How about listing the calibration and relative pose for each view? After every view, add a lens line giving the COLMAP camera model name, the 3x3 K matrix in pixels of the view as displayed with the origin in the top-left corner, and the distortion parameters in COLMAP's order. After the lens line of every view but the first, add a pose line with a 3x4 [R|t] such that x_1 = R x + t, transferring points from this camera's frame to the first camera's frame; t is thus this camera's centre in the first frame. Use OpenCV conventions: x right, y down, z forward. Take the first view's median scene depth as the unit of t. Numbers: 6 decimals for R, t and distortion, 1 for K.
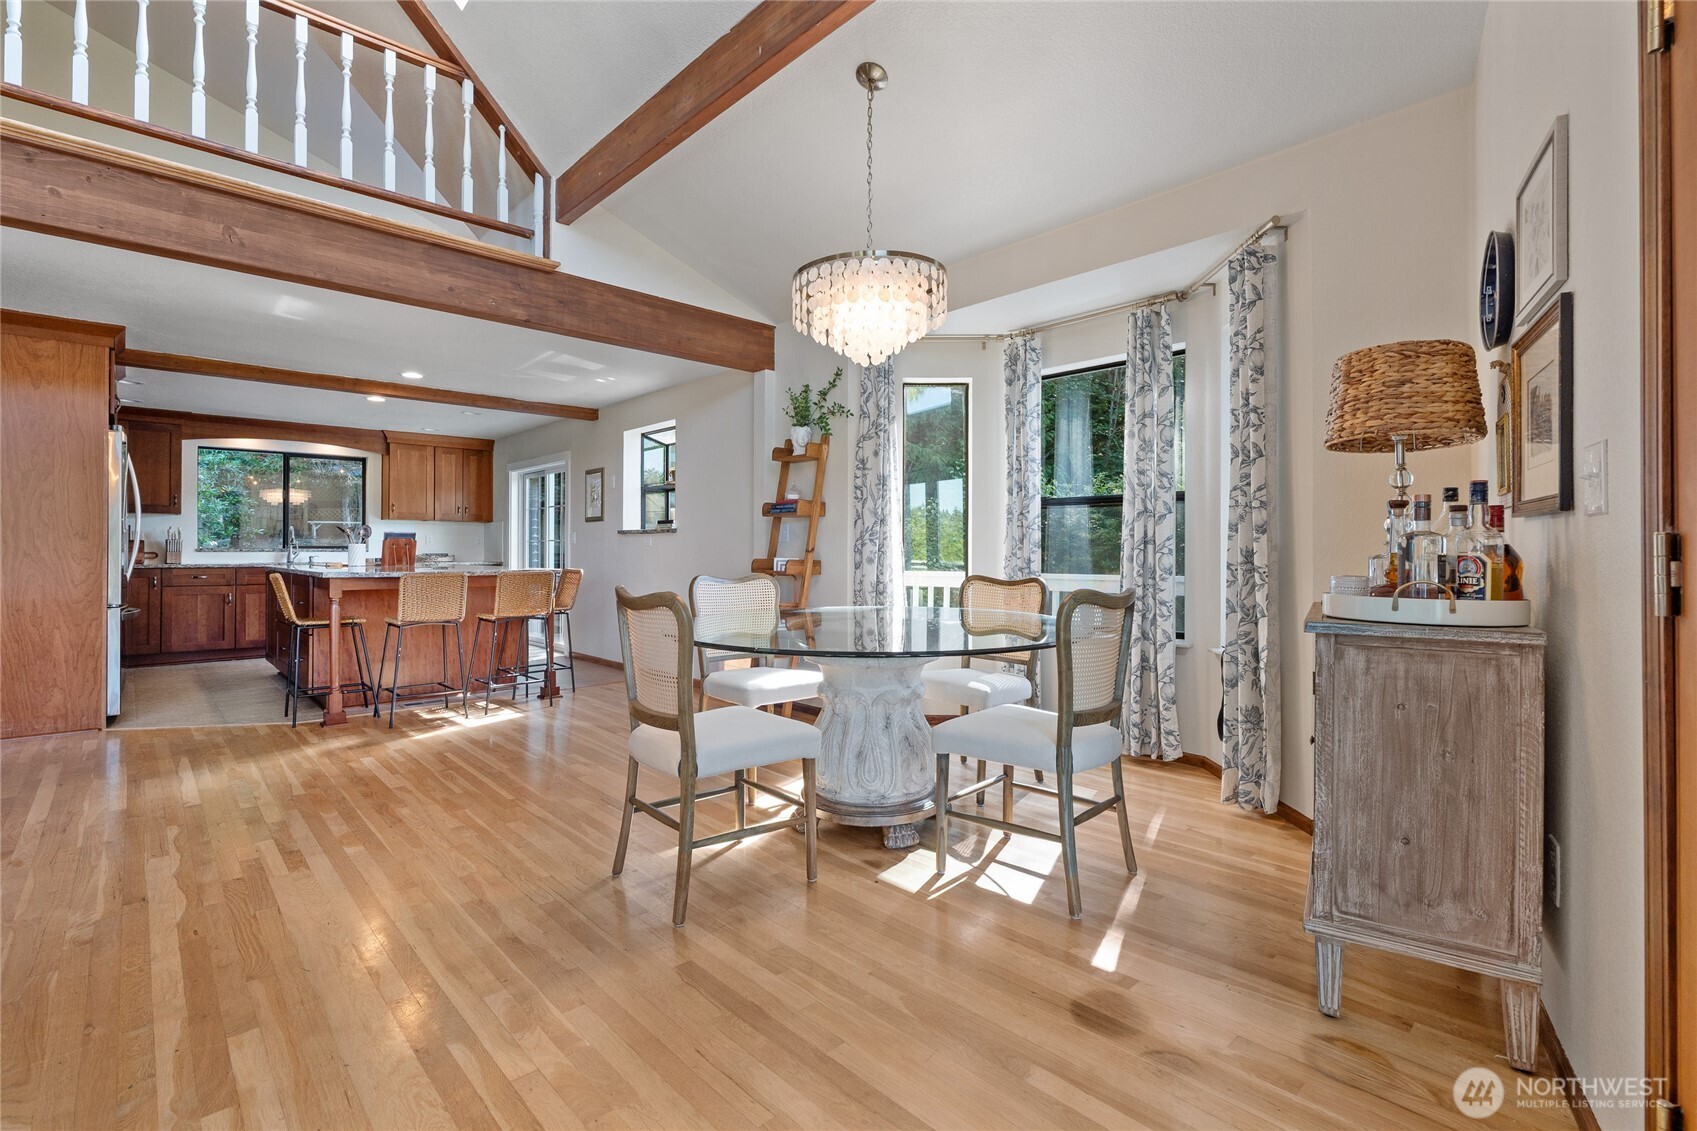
lens RADIAL K [[770.0, 0, 849.9], [0, 770.0, 556.0], [0, 0, 1]] dist [-0.002612, 0.000853]
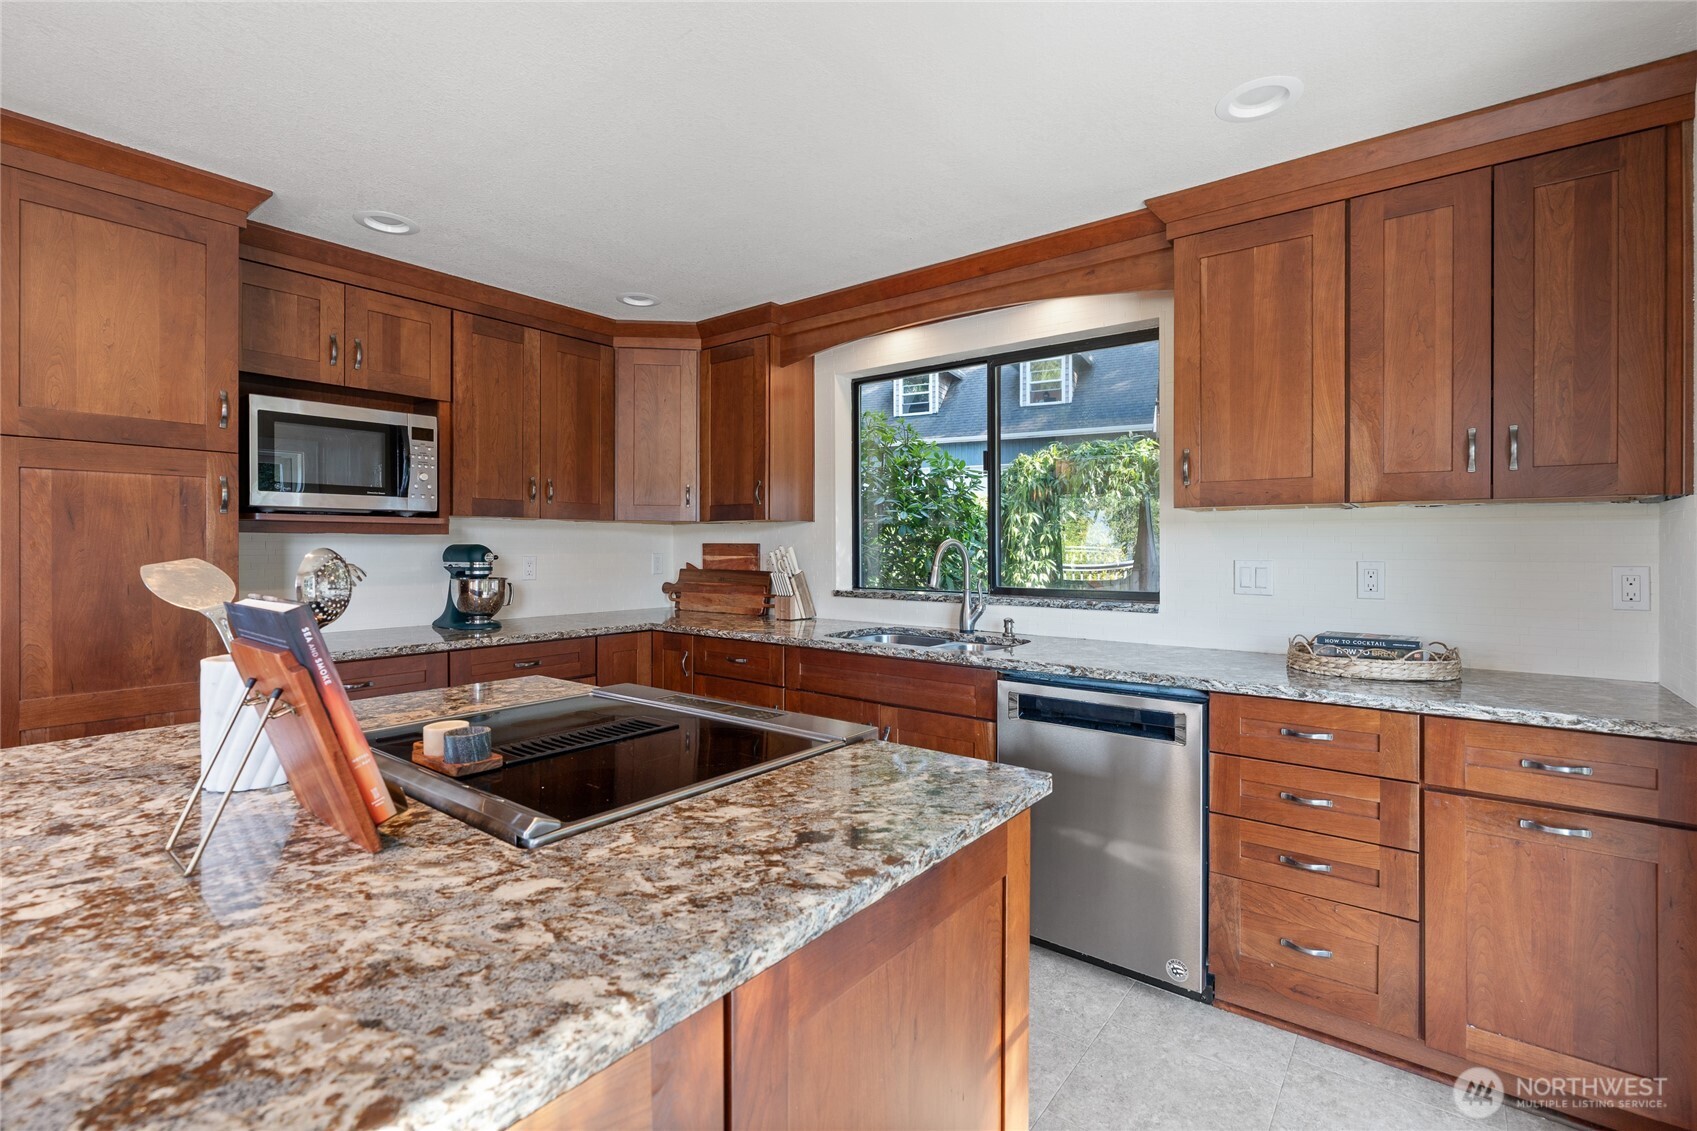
lens RADIAL K [[770.0, 0, 847.1], [0, 770.0, 566.5], [0, 0, 1]] dist [-0.002612, 0.000853]
pose [[0.152493, 0.016439, -0.988168, -0.318303], [-0.002448, 0.999865, 0.016255, -0.029256], [0.988301, -0.000060, 0.152513, 0.799241]]
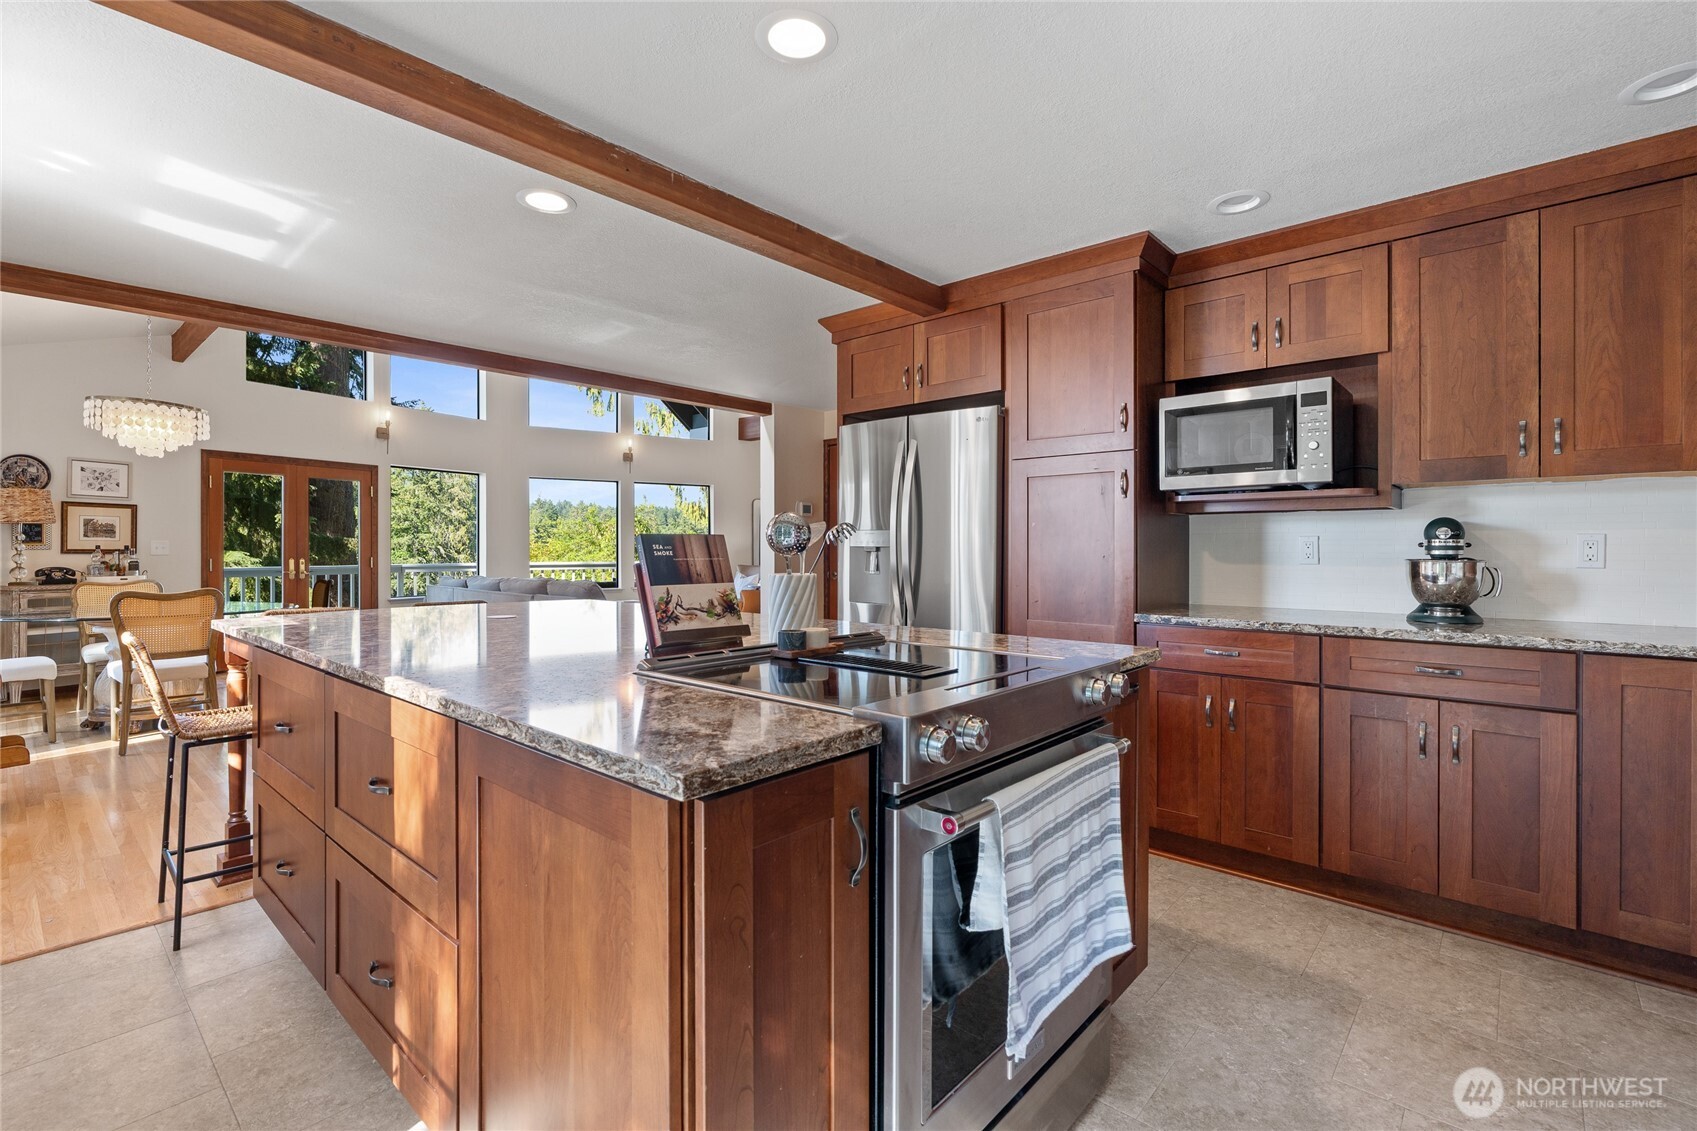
lens RADIAL K [[770.0, 0, 838.8], [0, 770.0, 550.1], [0, 0, 1]] dist [-0.002612, 0.000853]
pose [[-0.995550, -0.007890, -0.093908, -0.526447], [-0.008319, 0.999957, 0.004171, -0.015250], [0.093871, 0.004933, -0.995572, 1.034803]]
